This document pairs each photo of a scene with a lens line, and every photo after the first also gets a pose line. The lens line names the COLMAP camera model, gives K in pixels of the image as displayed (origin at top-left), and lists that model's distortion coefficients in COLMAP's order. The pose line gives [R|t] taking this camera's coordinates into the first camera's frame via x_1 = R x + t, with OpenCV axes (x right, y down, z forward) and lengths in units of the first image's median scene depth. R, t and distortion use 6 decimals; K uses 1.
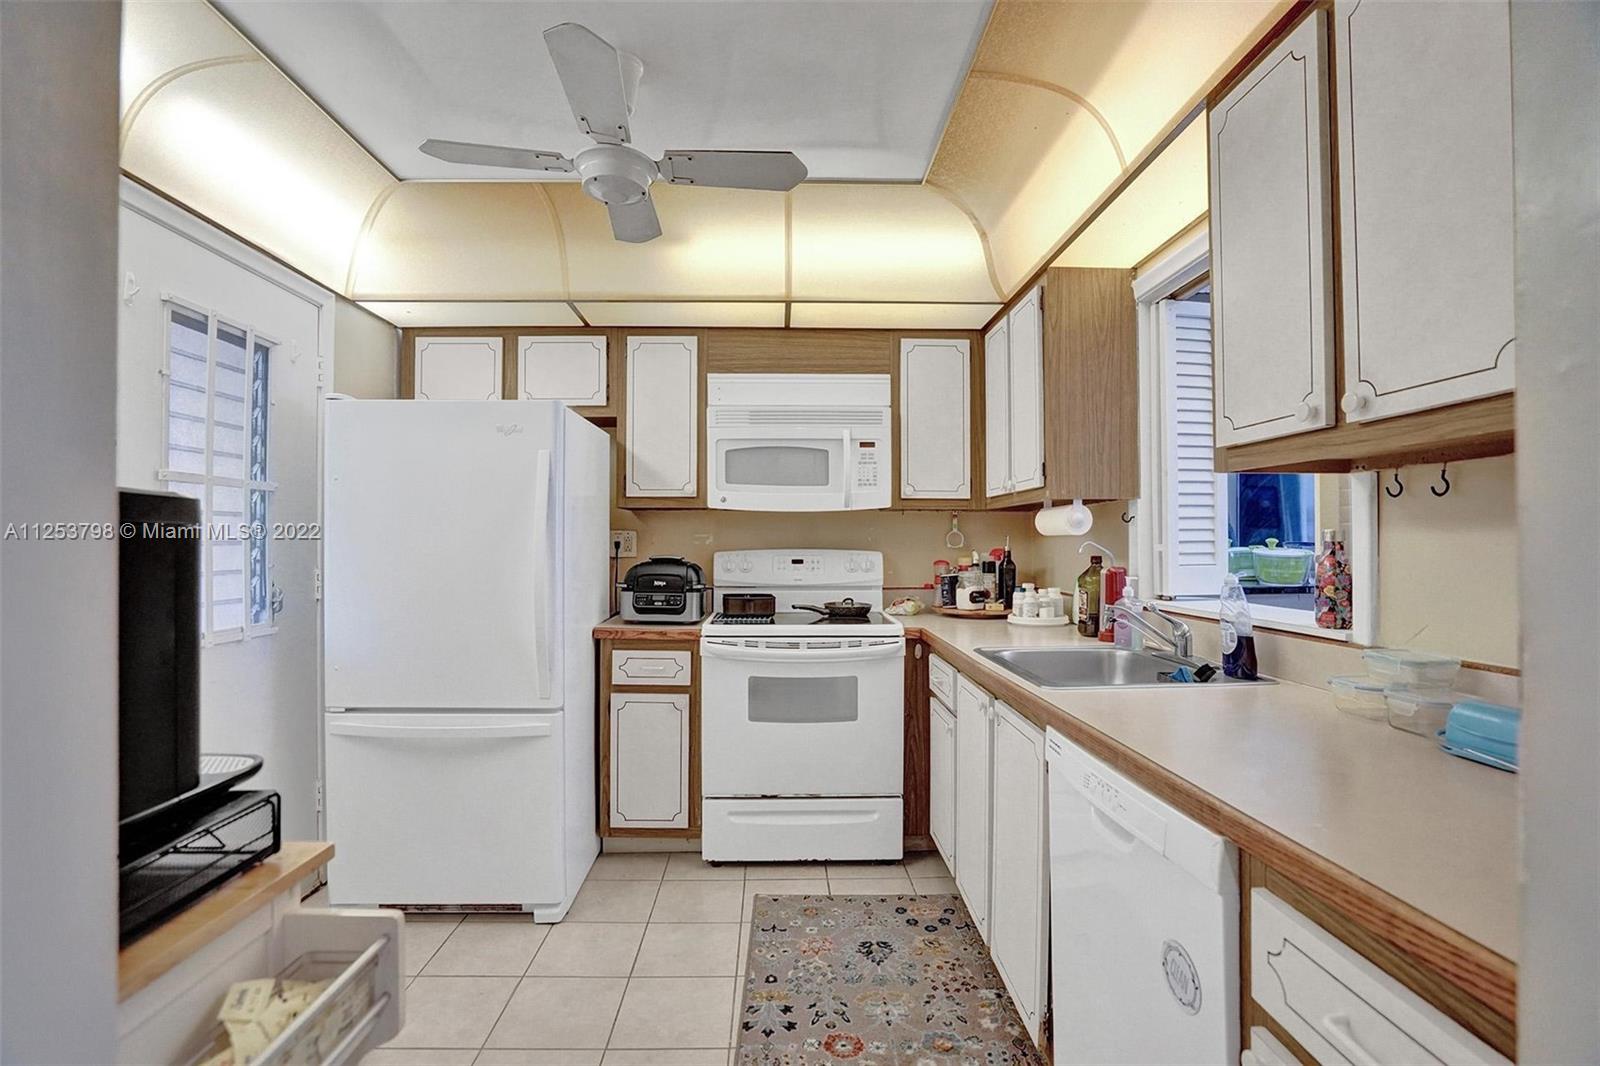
lens RADIAL K [[741.9, 0, 811.5], [0, 741.9, 538.5], [0, 0, 1]] dist [-0.063486, 0.028415]
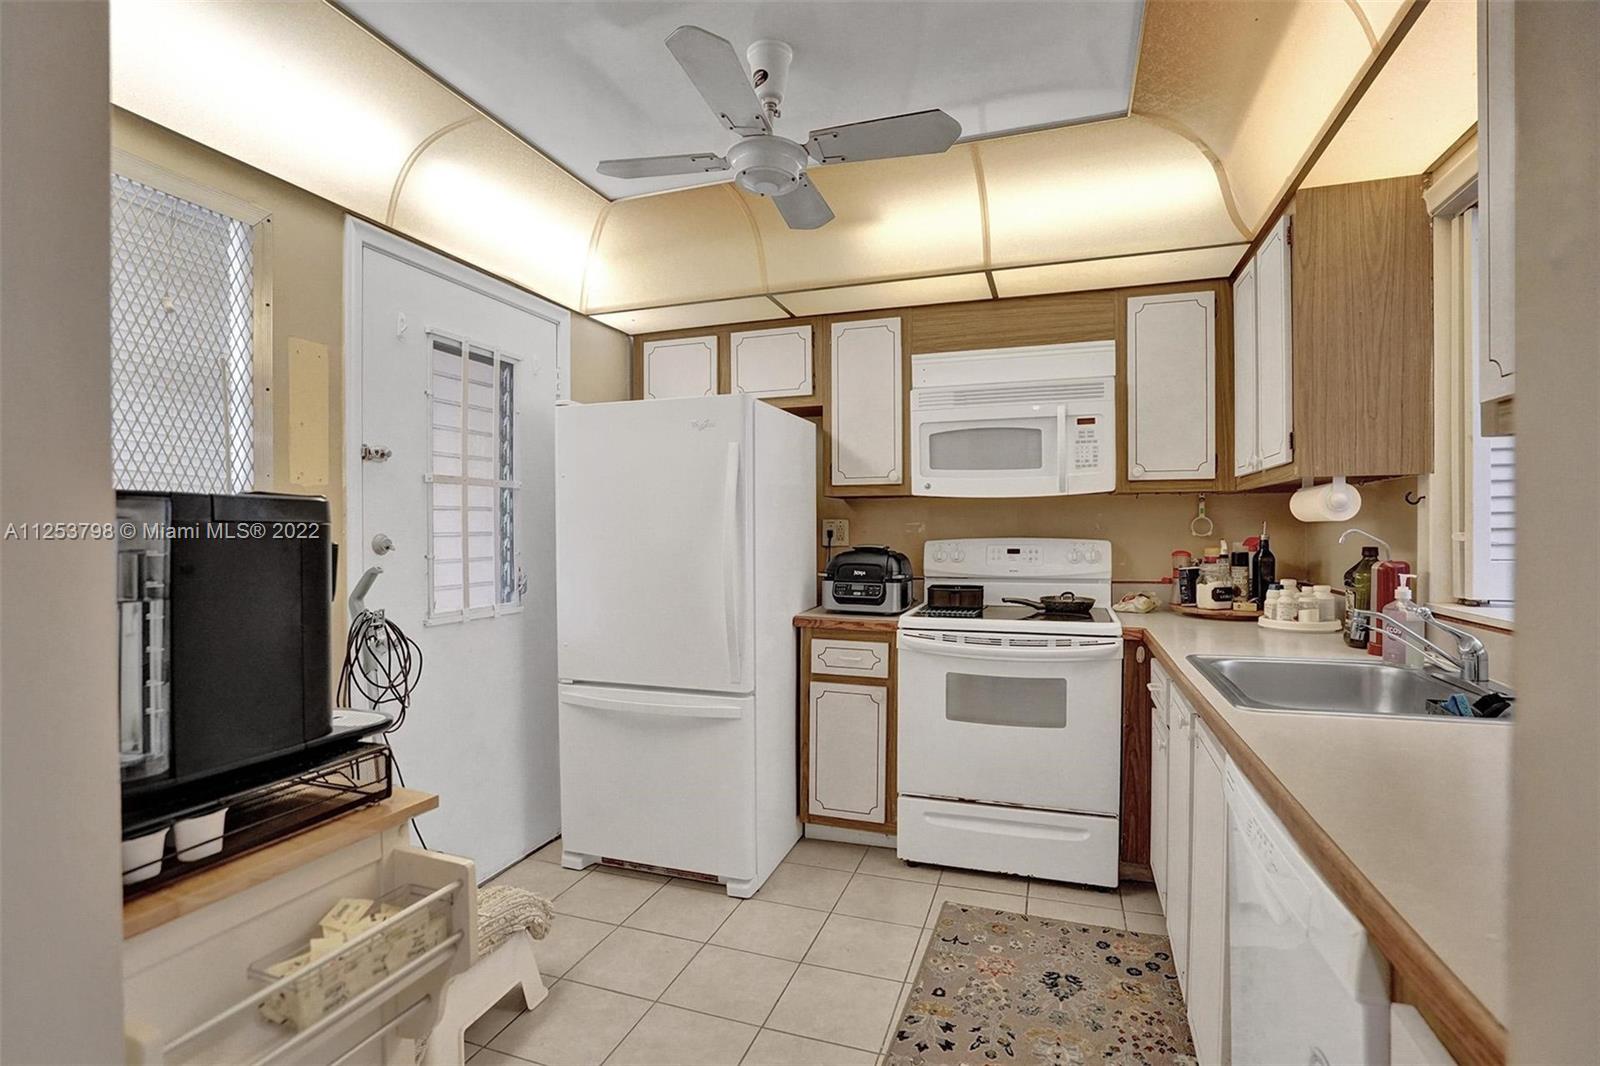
lens RADIAL K [[764.1, 0, 801.7], [0, 764.1, 540.5], [0, 0, 1]] dist [-0.064608, 0.030903]
pose [[0.934115, 0.000707, -0.356971, 0.099897], [0.006193, 0.999815, 0.018187, -0.001689], [0.356918, -0.019200, 0.933938, 0.028961]]
